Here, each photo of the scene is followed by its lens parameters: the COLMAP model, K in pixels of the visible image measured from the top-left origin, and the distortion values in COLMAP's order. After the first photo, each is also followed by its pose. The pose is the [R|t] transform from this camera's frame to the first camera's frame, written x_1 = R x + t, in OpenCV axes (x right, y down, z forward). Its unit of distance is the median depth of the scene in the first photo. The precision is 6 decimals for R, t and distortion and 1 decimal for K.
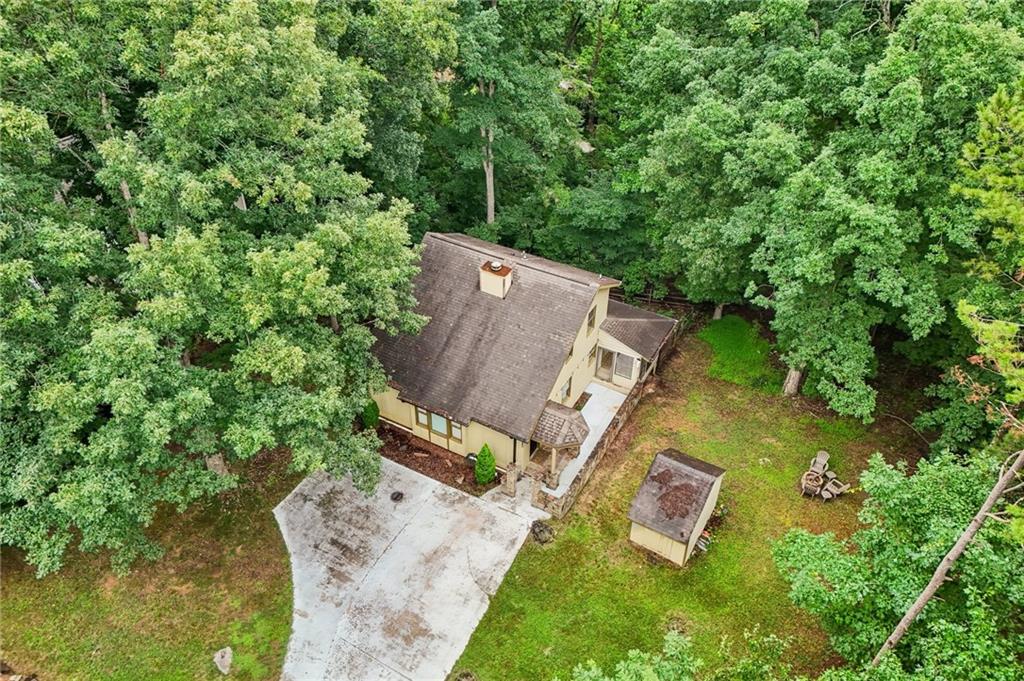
lens RADIAL K [[719.4, 0, 512.0], [0, 719.4, 340.5], [0, 0, 1]] dist [0.068771, -0.068219]
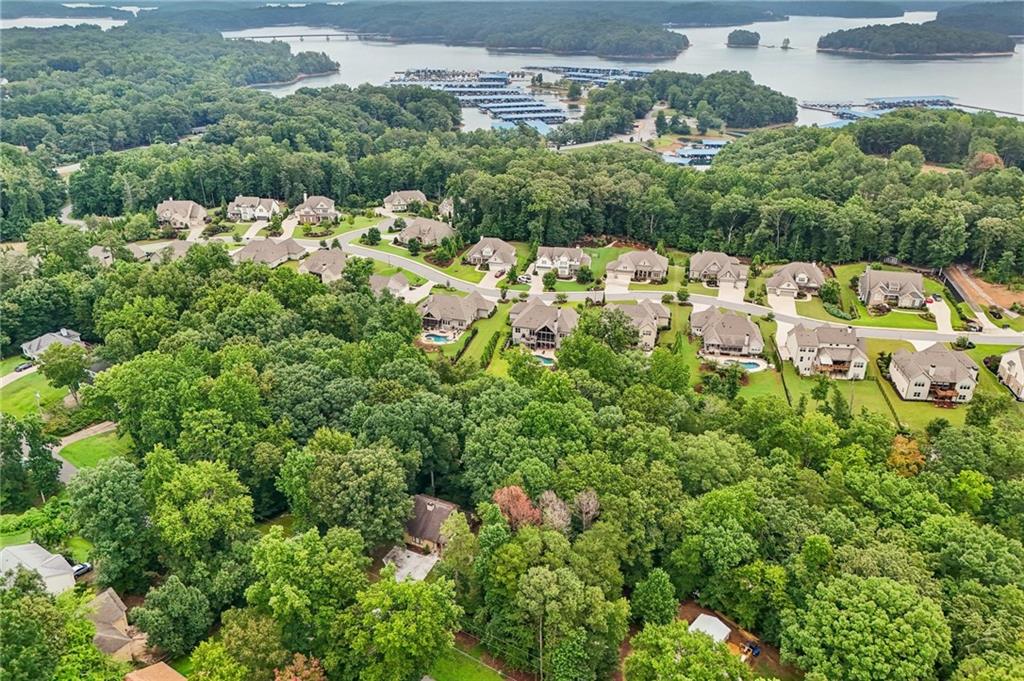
lens RADIAL K [[719.4, 0, 512.0], [0, 719.4, 340.5], [0, 0, 1]] dist [0.068771, -0.068219]
pose [[0.999170, -0.016780, 0.037124, 0.358578], [0.025453, 0.968615, -0.247260, 0.043110], [-0.031810, 0.248000, 0.968238, -3.902946]]
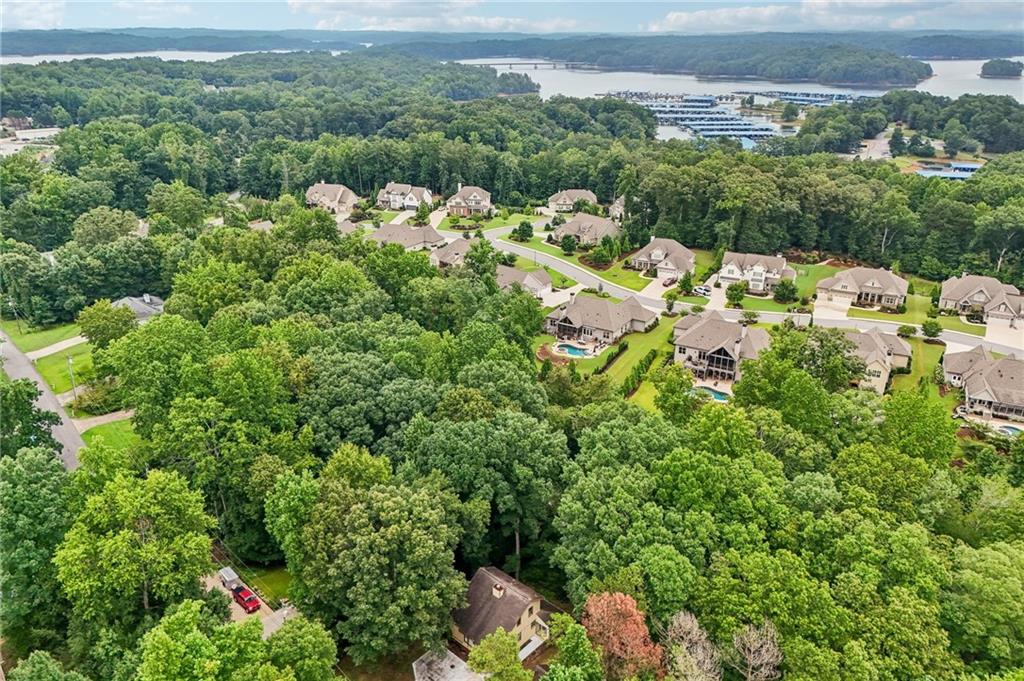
lens RADIAL K [[719.4, 0, 512.0], [0, 719.4, 340.5], [0, 0, 1]] dist [0.068771, -0.068219]
pose [[0.973746, 0.079743, -0.213214, 0.603024], [-0.139151, 0.949780, -0.280278, -0.246471], [0.180156, 0.302588, 0.935940, -2.125344]]
